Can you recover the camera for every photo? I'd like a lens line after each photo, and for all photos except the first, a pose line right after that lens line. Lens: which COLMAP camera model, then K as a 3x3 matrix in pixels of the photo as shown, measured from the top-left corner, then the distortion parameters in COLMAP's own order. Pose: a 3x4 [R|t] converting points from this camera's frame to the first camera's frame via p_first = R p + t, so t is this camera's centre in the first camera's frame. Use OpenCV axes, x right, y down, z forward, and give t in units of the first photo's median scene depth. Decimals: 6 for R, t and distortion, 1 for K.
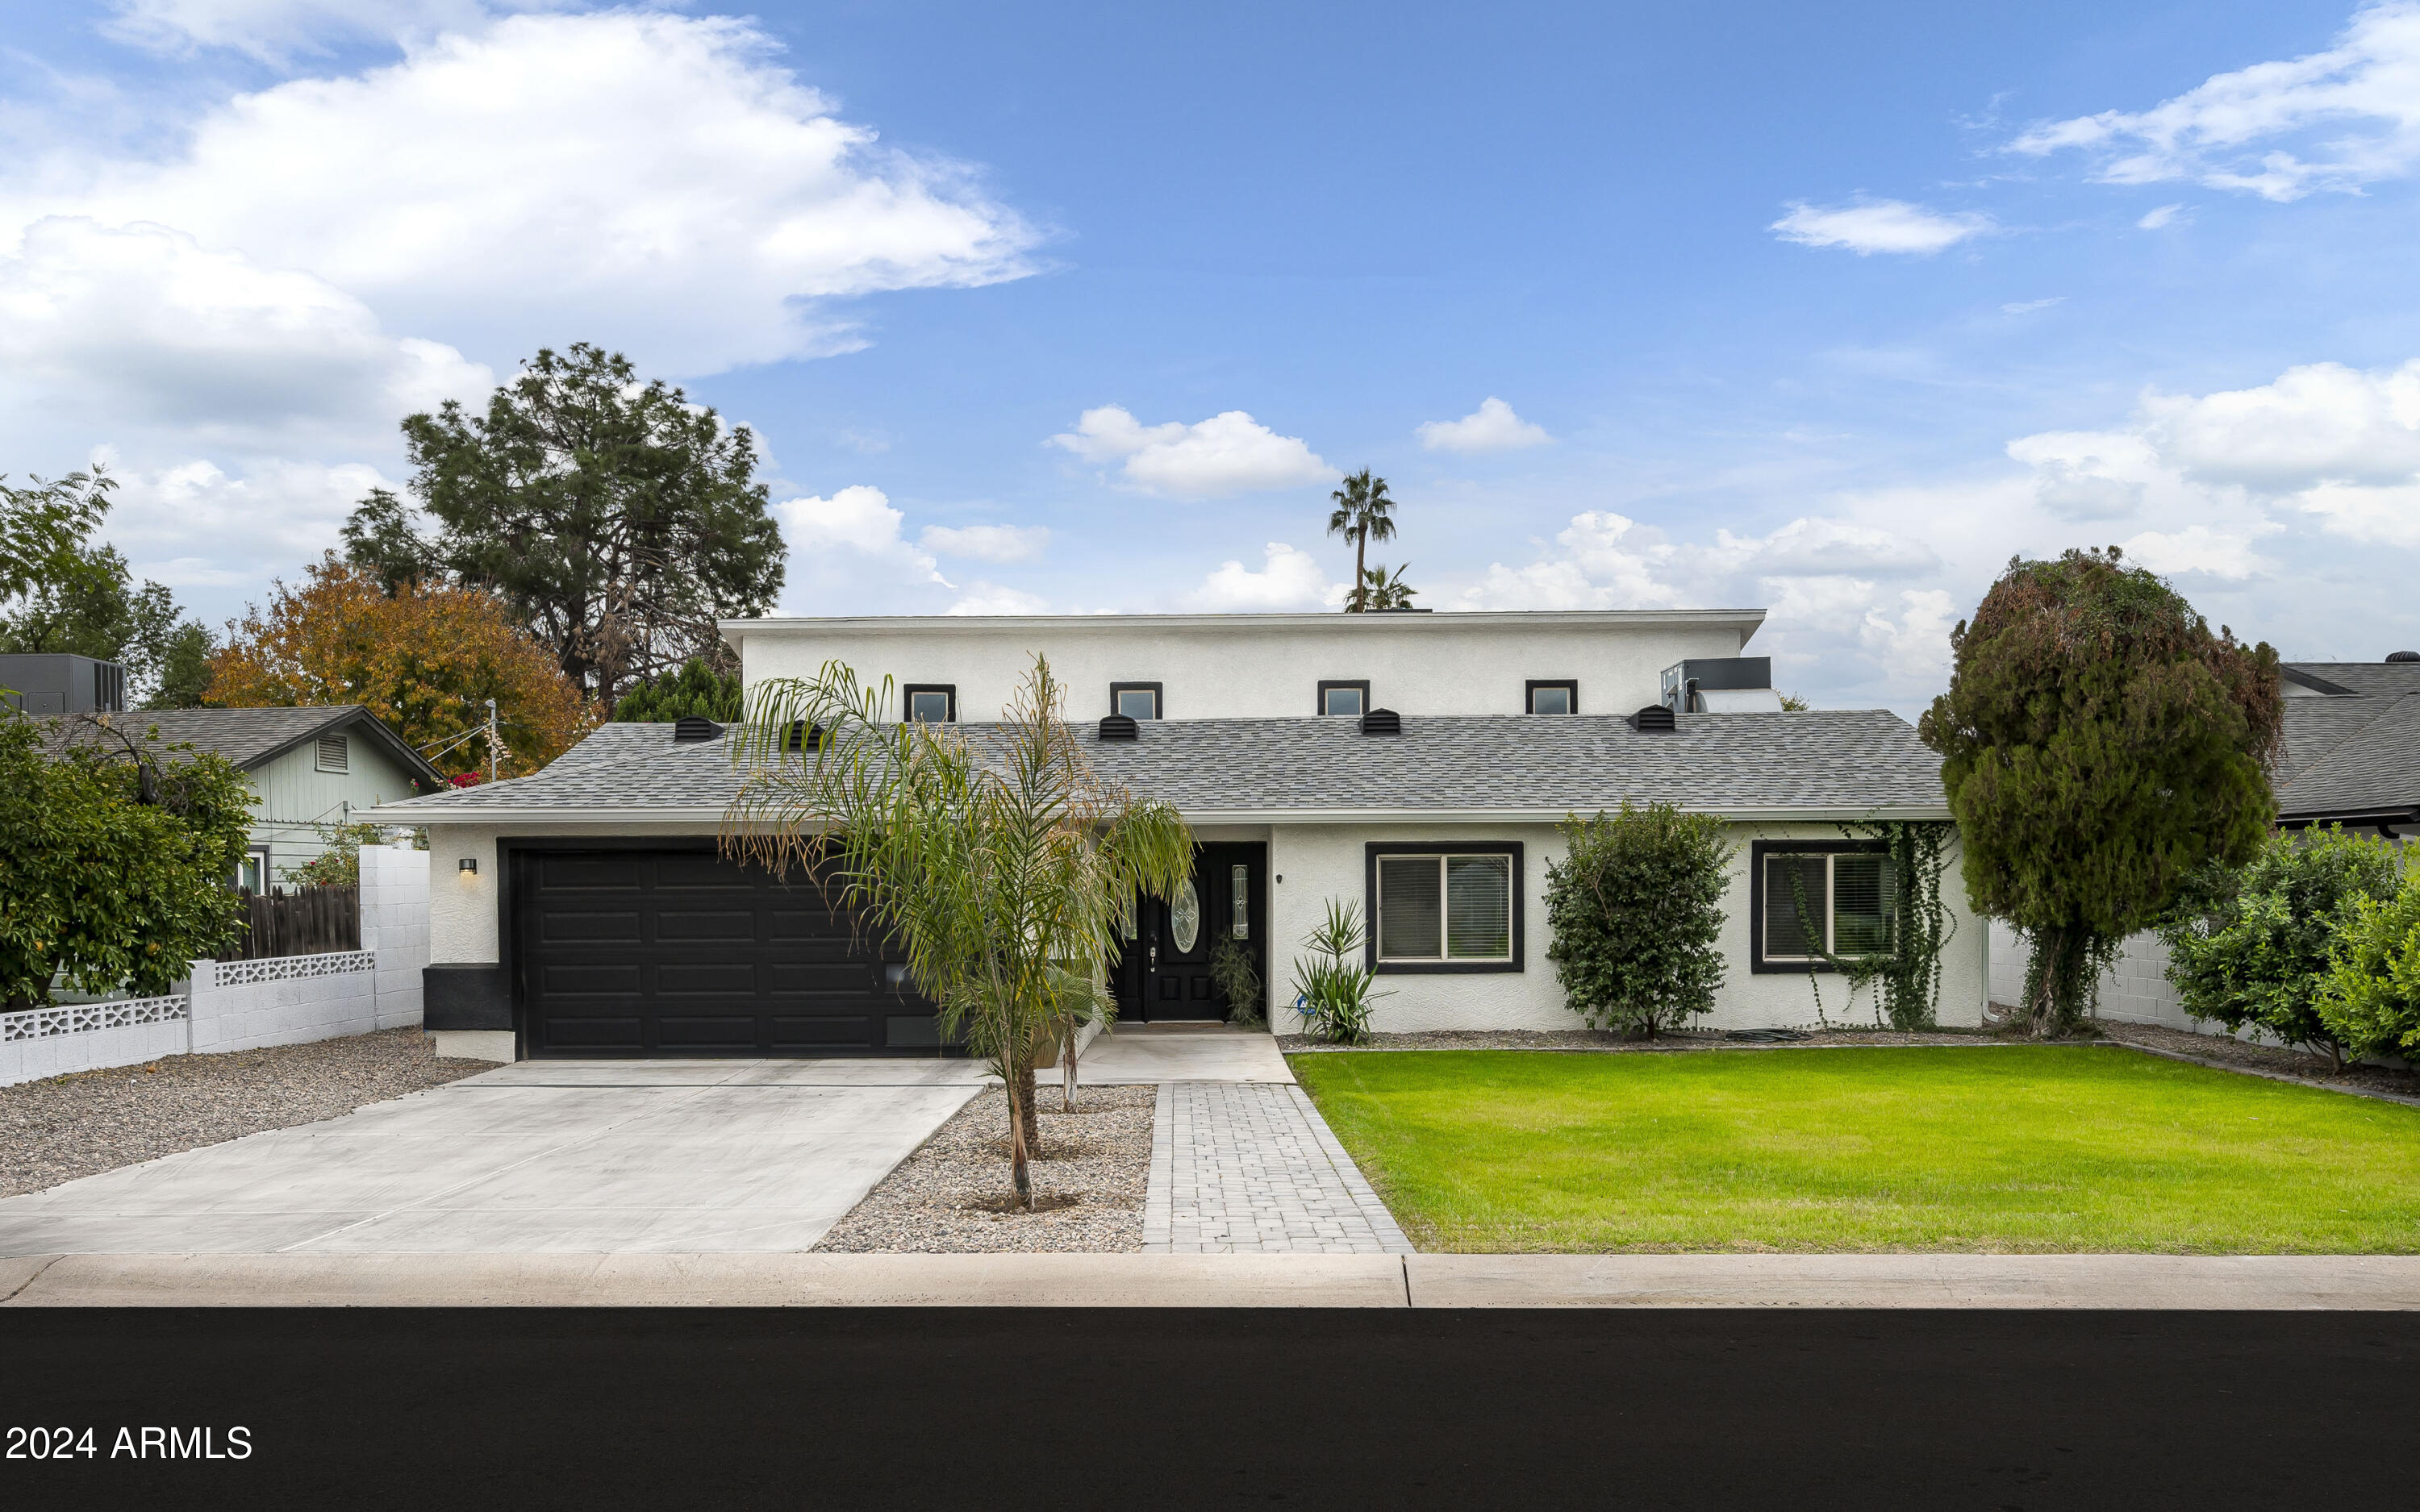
lens RADIAL K [[1369.5, 0, 1219.4], [0, 1369.5, 745.0], [0, 0, 1]] dist [-0.003232, -0.000388]
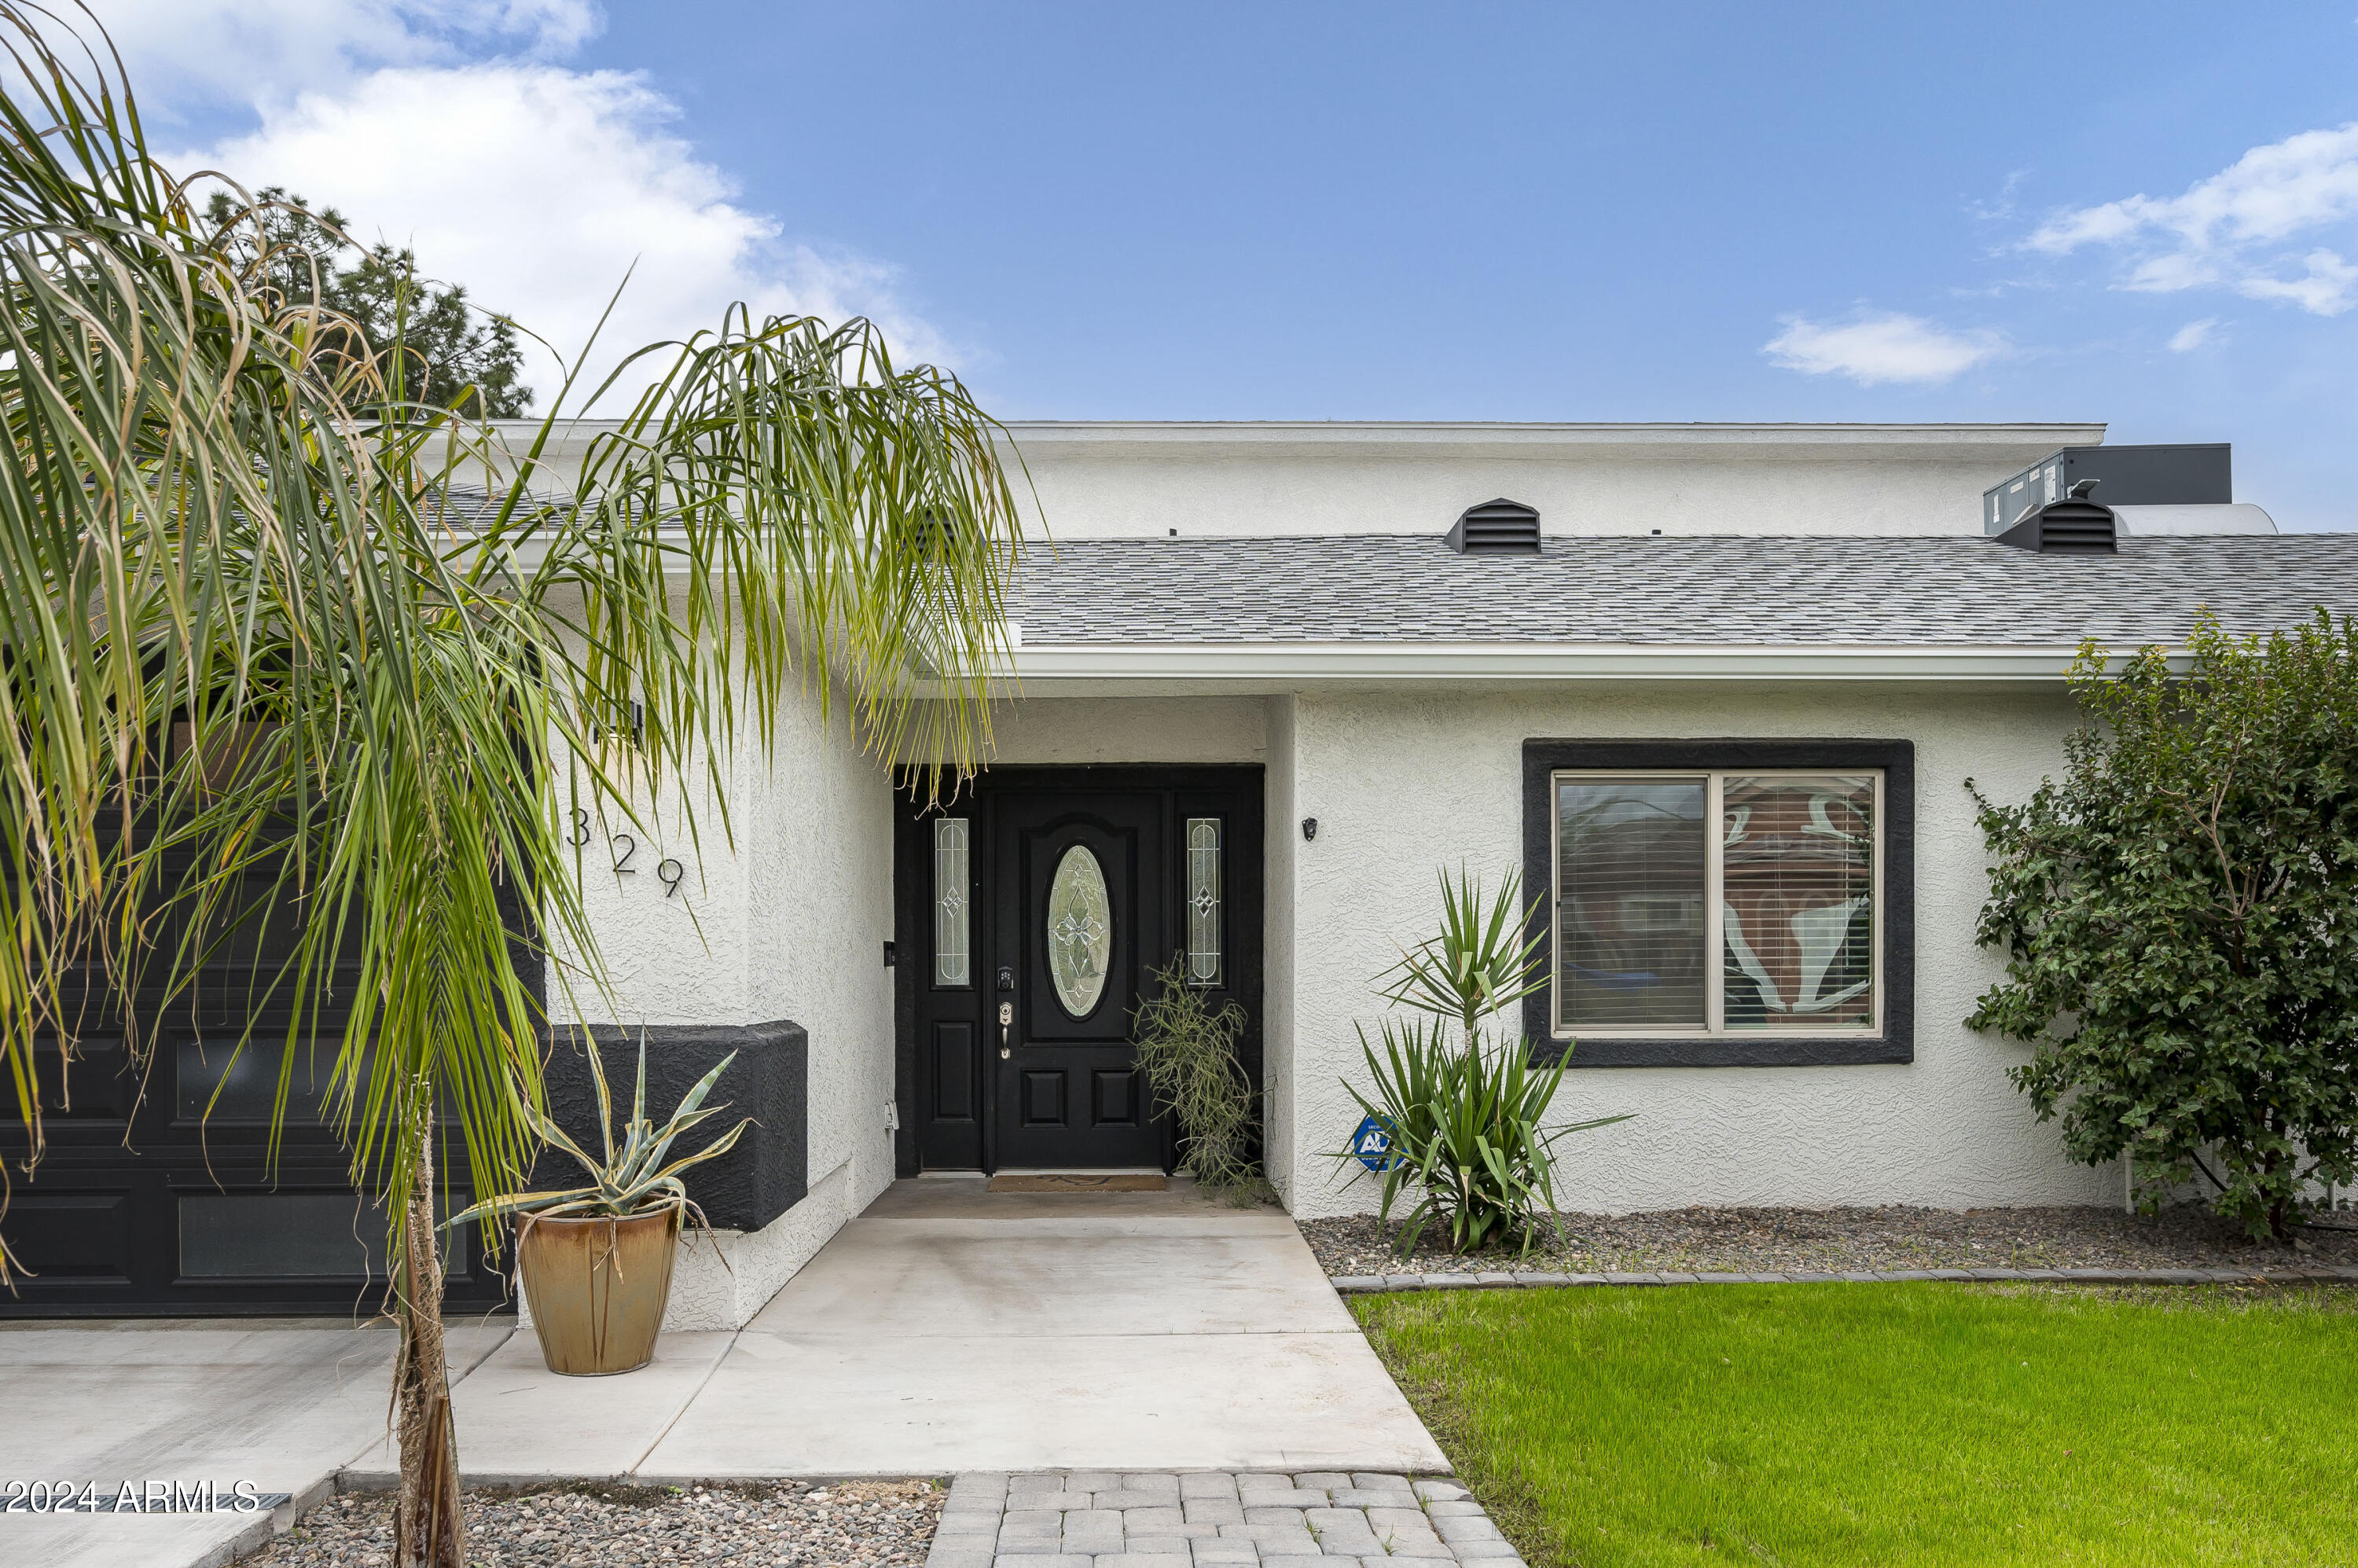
lens RADIAL K [[1479.4, 0, 1174.5], [0, 1479.4, 798.3], [0, 0, 1]] dist [0.006989, 0.001042]
pose [[0.999732, 0.005493, 0.022489, -0.005813], [-0.005389, 0.999975, -0.004657, 0.090507], [-0.022514, 0.004535, 0.999736, 0.564736]]
